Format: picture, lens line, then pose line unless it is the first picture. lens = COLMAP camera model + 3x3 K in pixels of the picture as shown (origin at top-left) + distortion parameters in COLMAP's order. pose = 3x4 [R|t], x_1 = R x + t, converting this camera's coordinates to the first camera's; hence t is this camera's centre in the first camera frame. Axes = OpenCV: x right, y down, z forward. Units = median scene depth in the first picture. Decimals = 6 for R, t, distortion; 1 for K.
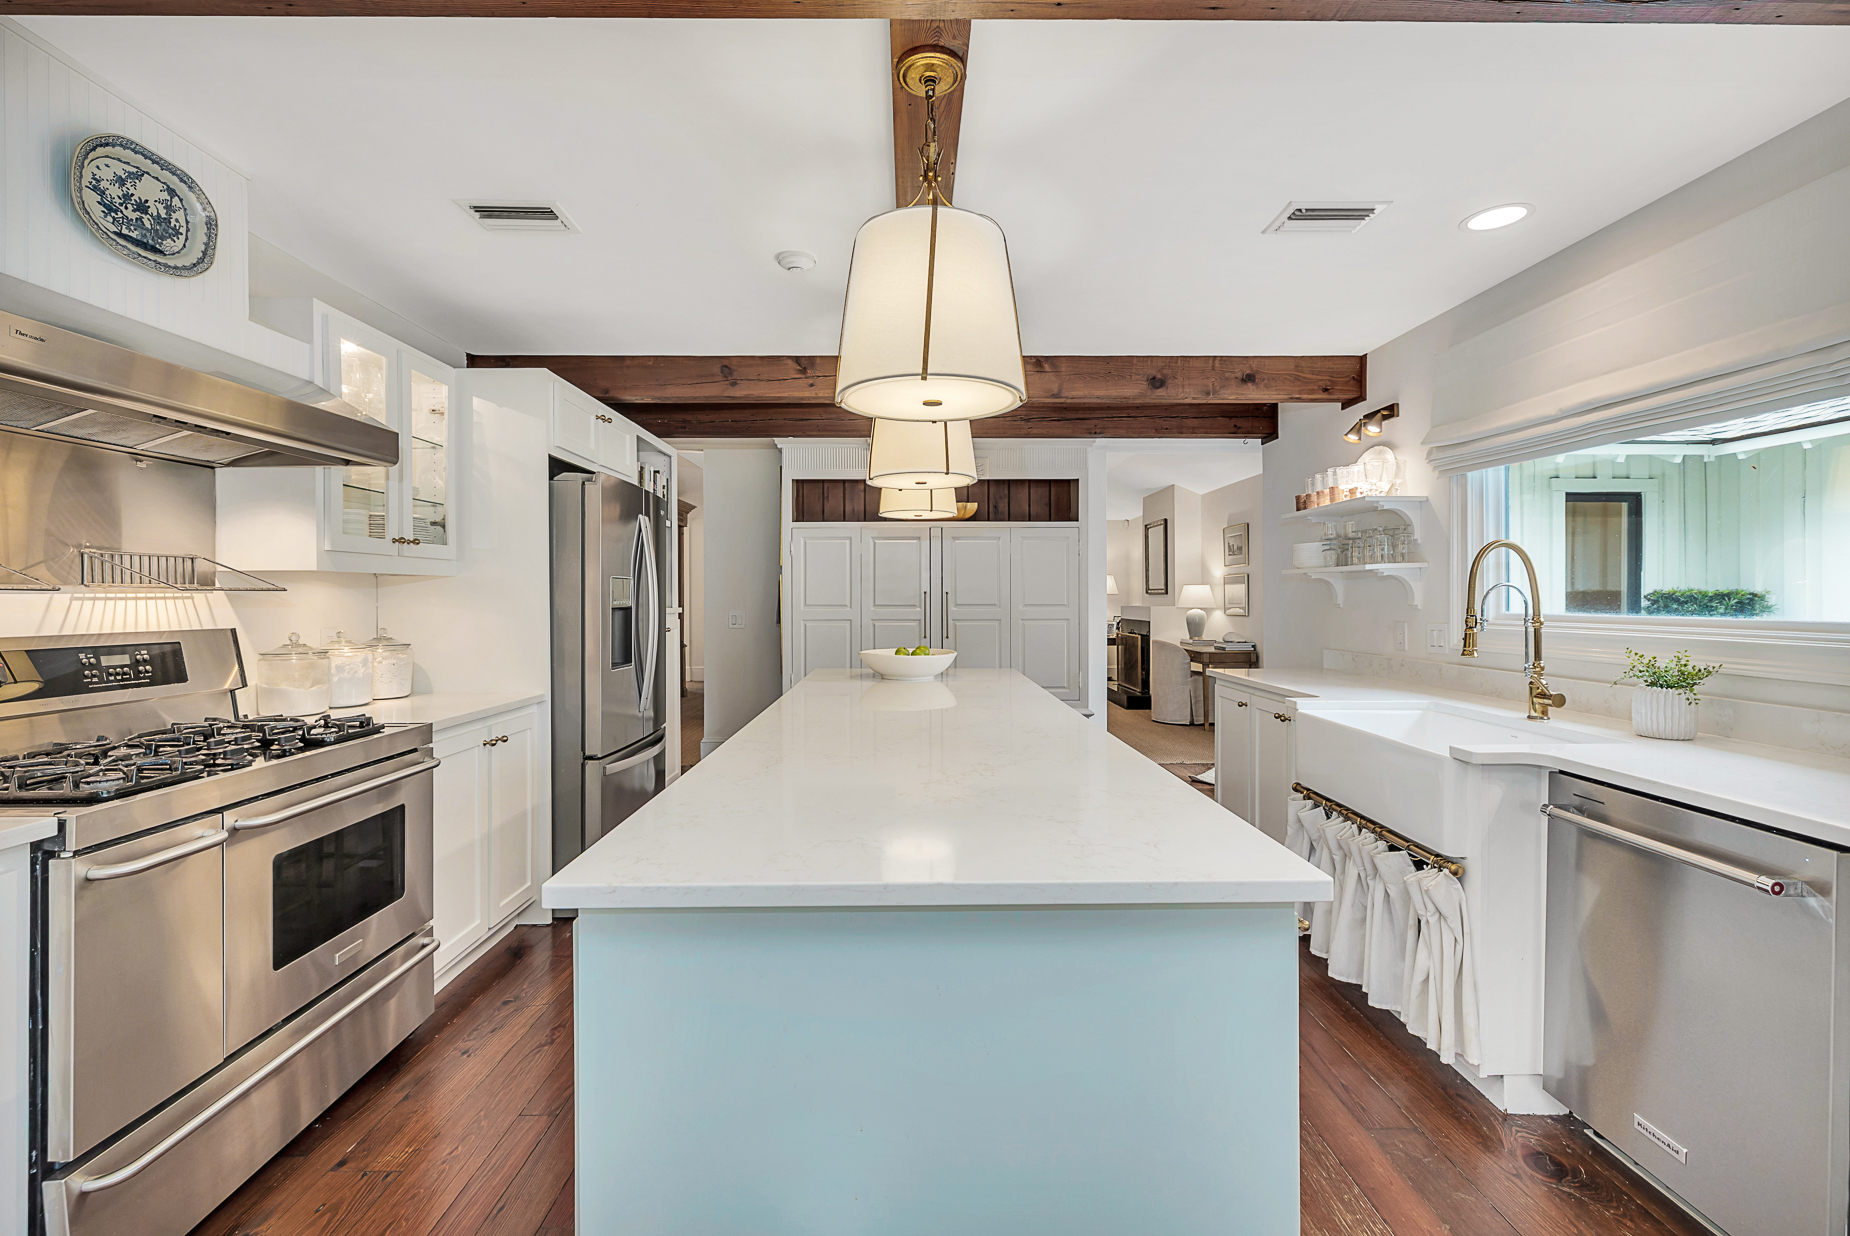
lens RADIAL K [[794.0, 0, 924.2], [0, 794.0, 600.0], [0, 0, 1]] dist [-0.001753, 0.001401]
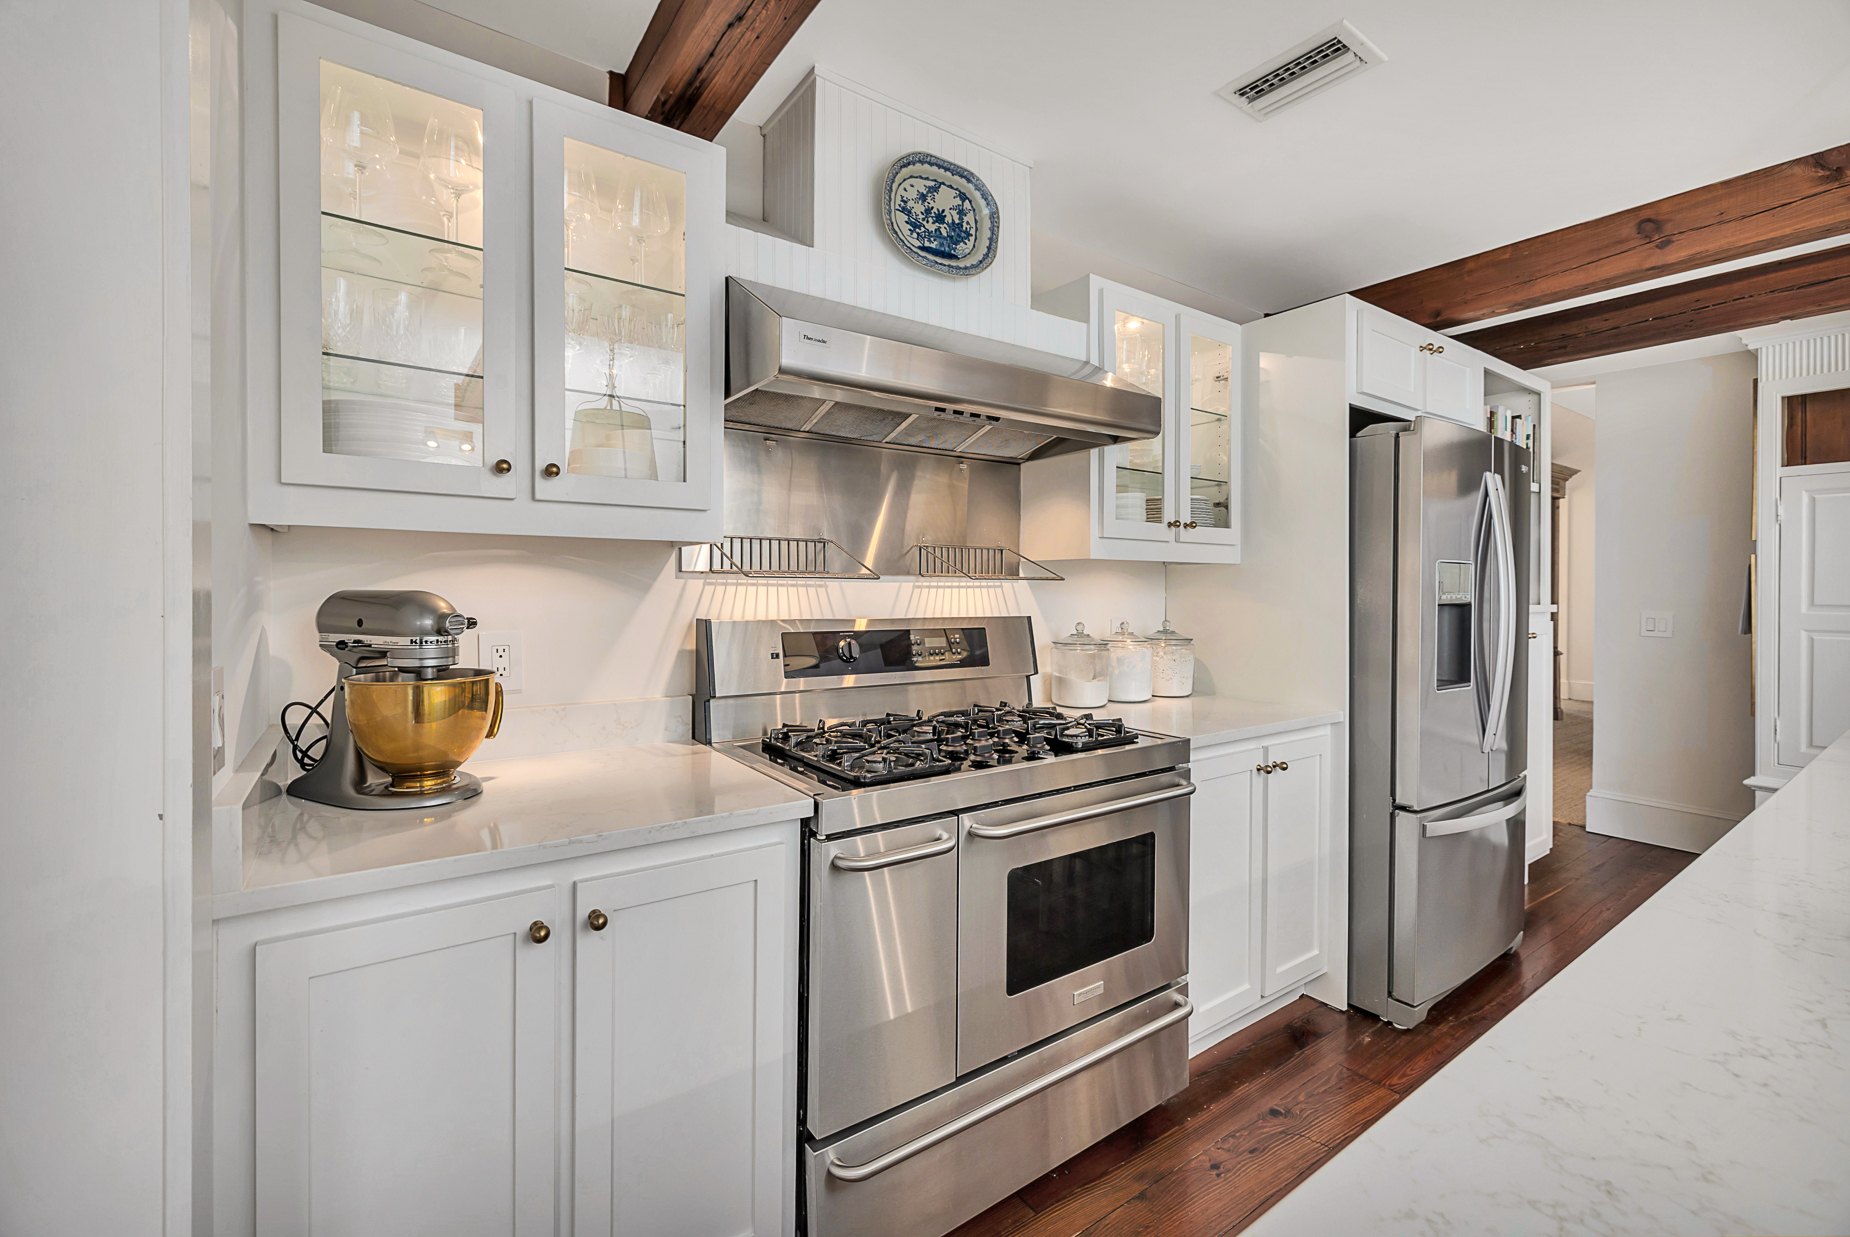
lens RADIAL K [[794.0, 0, 923.3], [0, 794.0, 587.8], [0, 0, 1]] dist [-0.001753, 0.001401]
pose [[0.566286, 0.006004, -0.824187, -0.092812], [-0.009670, 0.999953, 0.000640, -0.000811], [0.824152, 0.007608, 0.566318, 0.294939]]
